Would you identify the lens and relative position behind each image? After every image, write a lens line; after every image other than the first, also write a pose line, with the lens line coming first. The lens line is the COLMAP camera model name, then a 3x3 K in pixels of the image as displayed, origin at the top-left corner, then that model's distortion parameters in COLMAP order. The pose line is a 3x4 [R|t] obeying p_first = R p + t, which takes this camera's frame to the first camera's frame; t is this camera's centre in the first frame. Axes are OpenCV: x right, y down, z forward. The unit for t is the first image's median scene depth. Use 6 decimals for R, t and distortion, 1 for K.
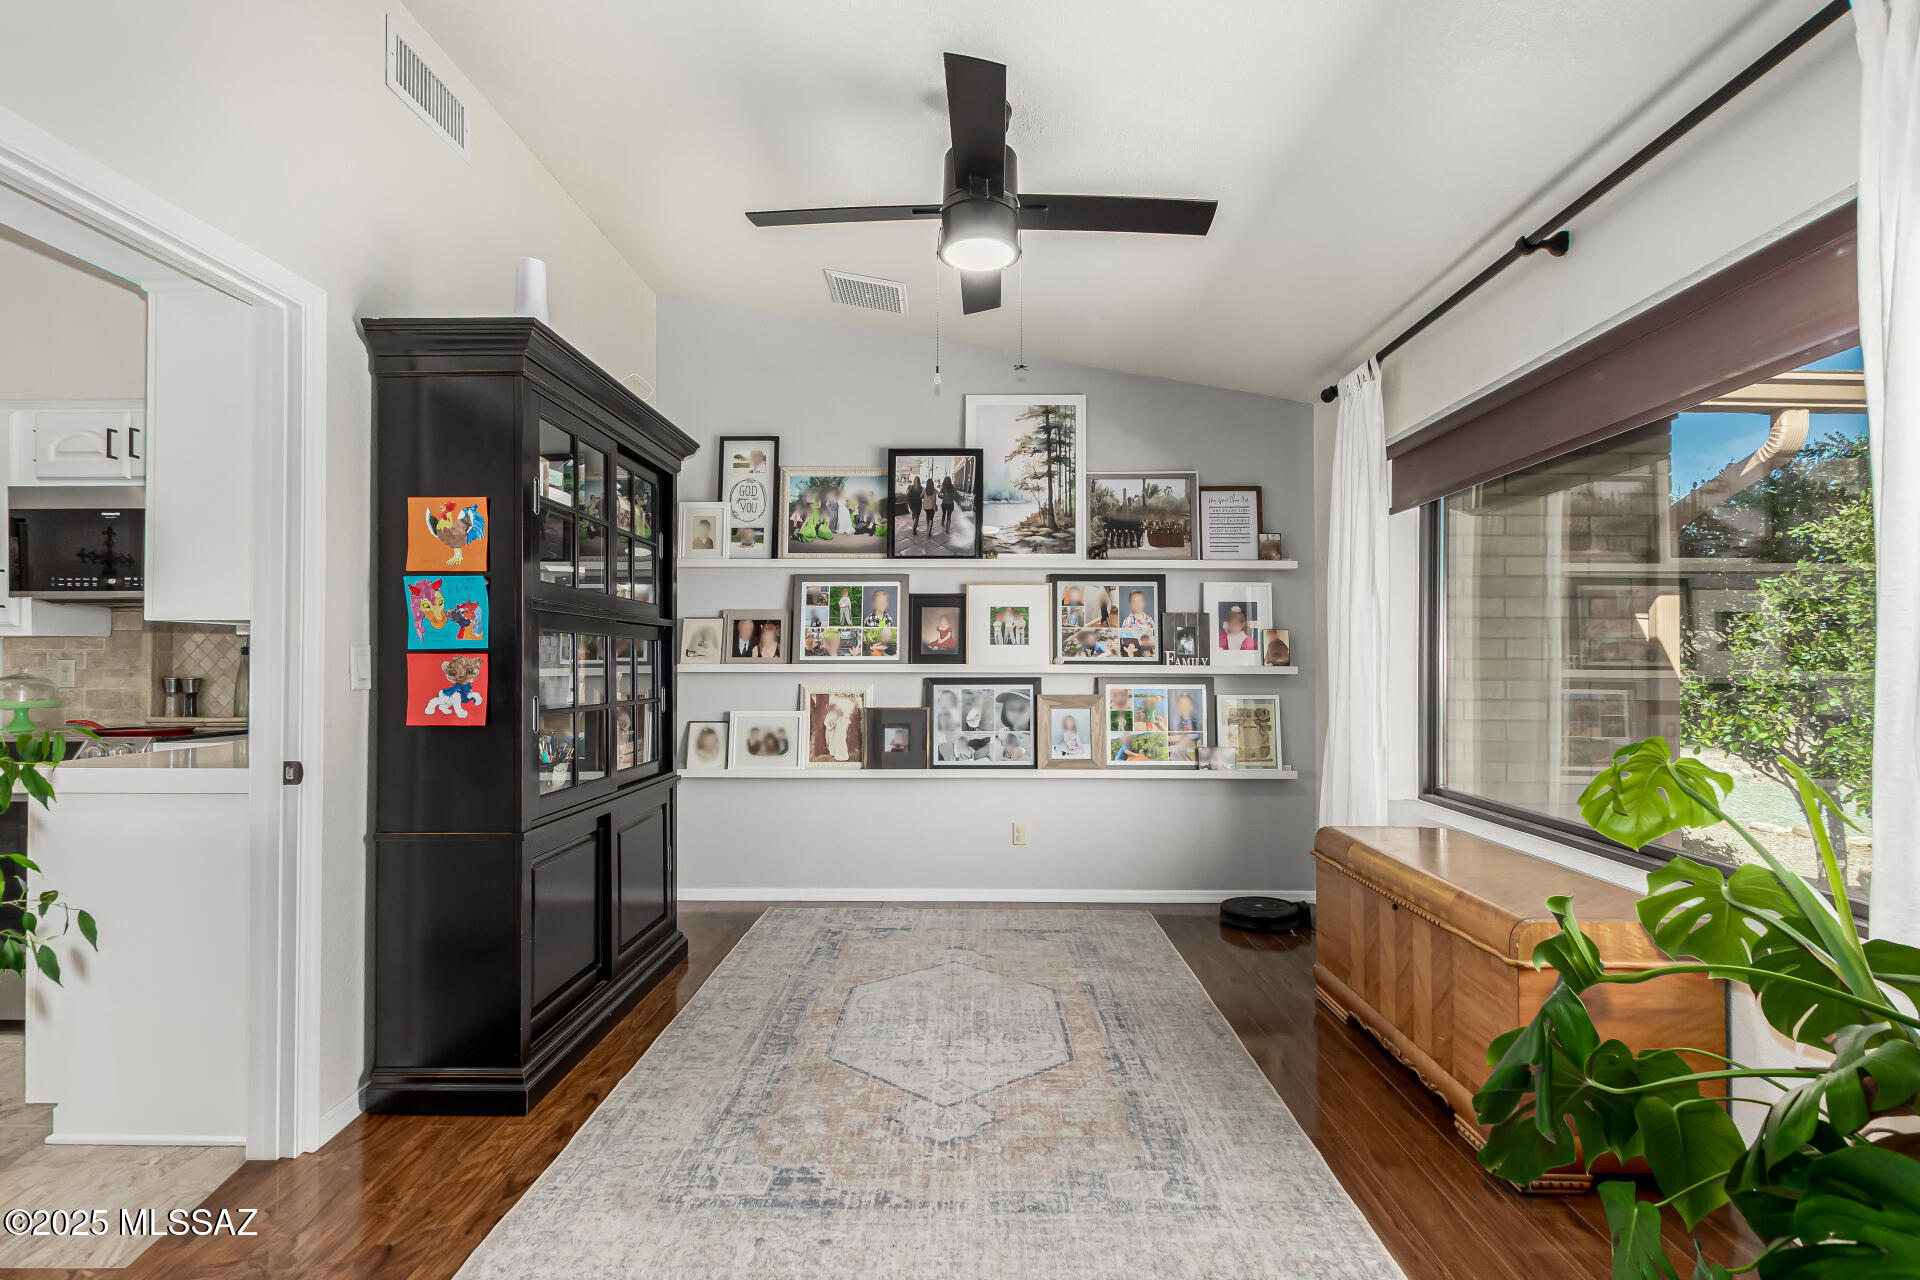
lens RADIAL K [[883.3, 0, 962.6], [0, 883.3, 657.4], [0, 0, 1]] dist [-0.000751, -0.000353]
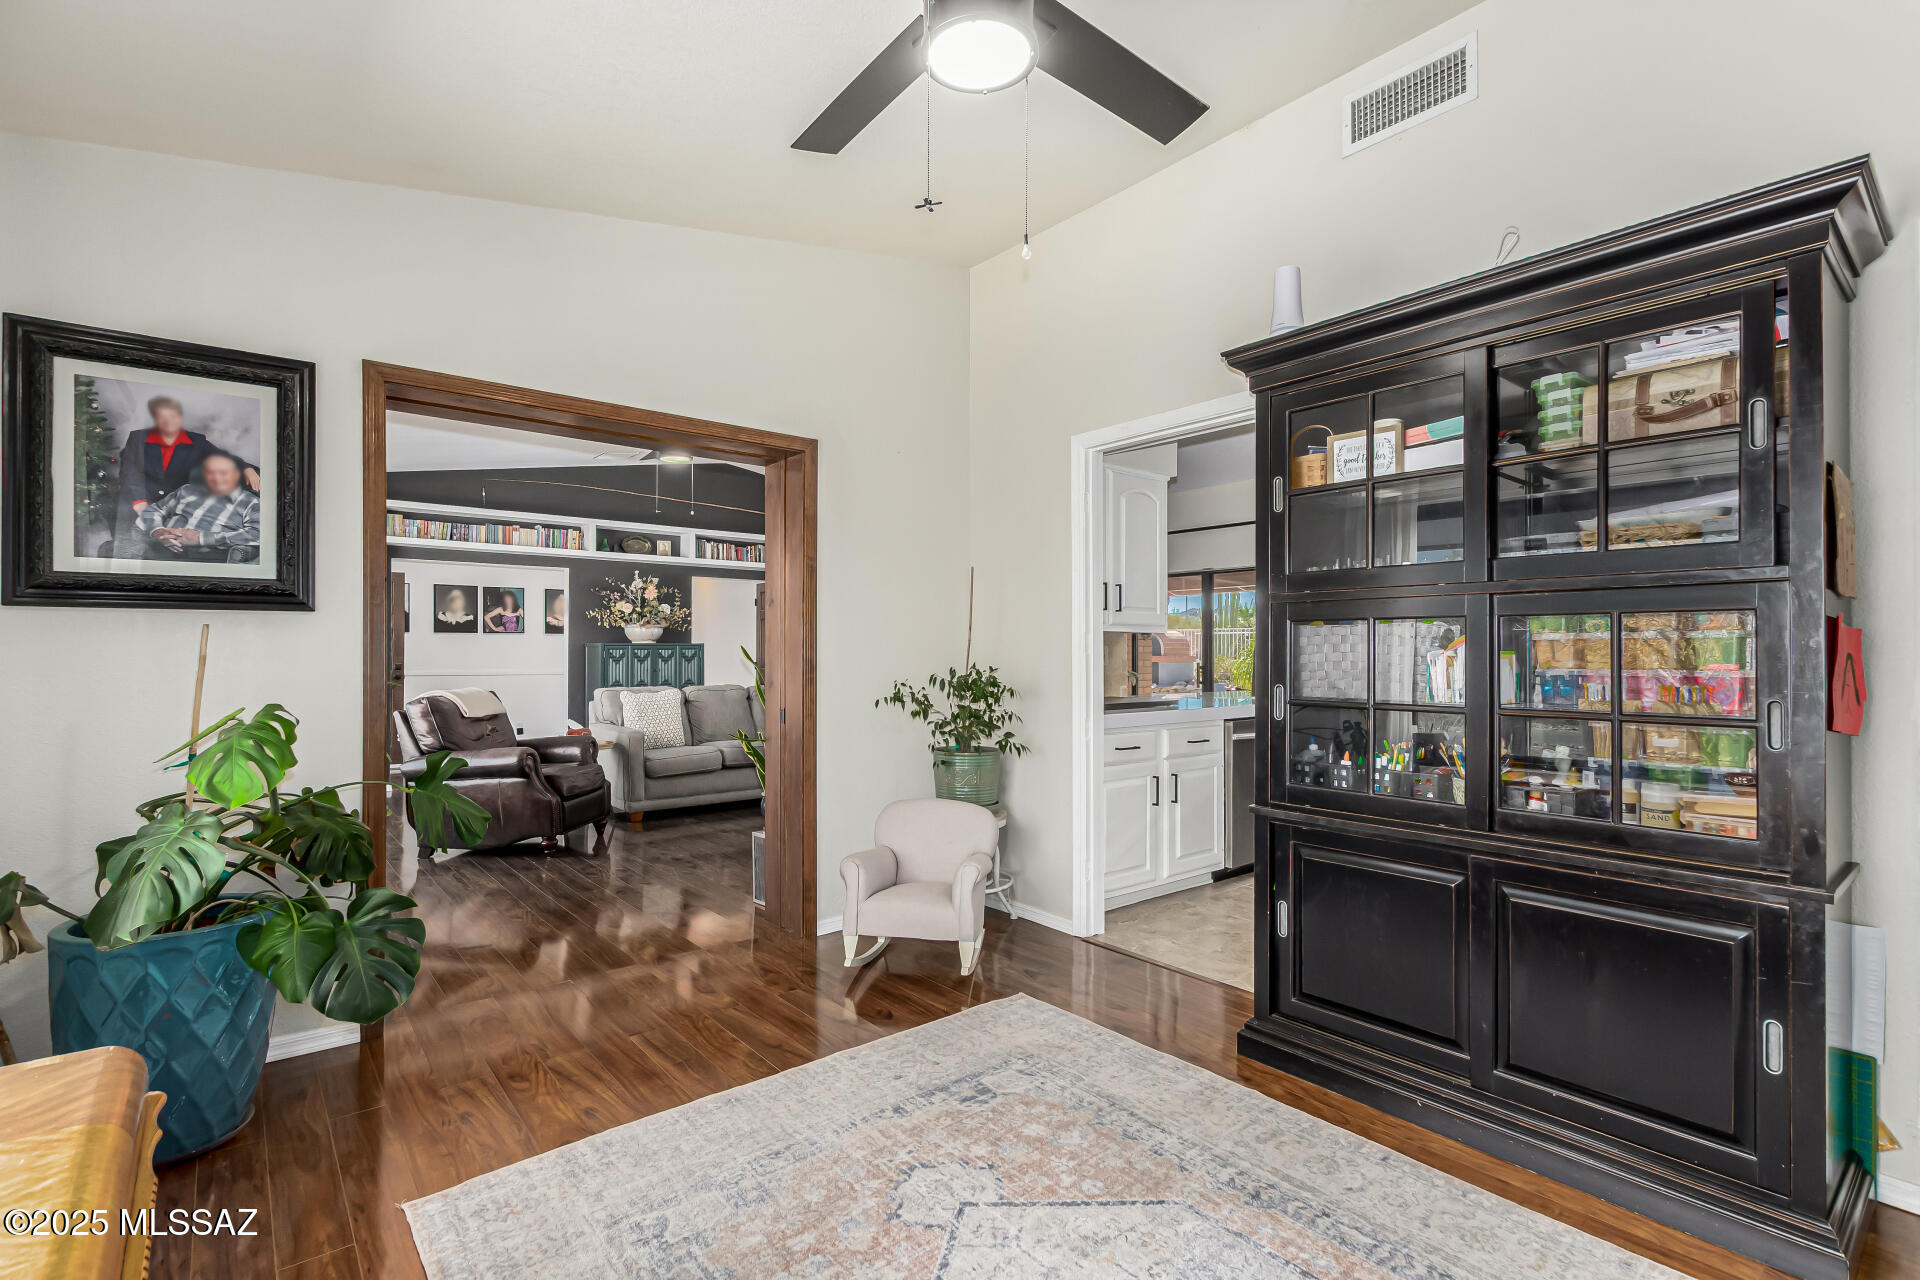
lens RADIAL K [[883.3, 0, 959.3], [0, 883.3, 652.4], [0, 0, 1]] dist [-0.000751, -0.000353]
pose [[-0.766491, -0.000301, -0.642255, 0.522865], [0.010485, 0.999861, -0.012981, 0.017894], [0.642169, -0.016684, -0.766381, 1.702111]]
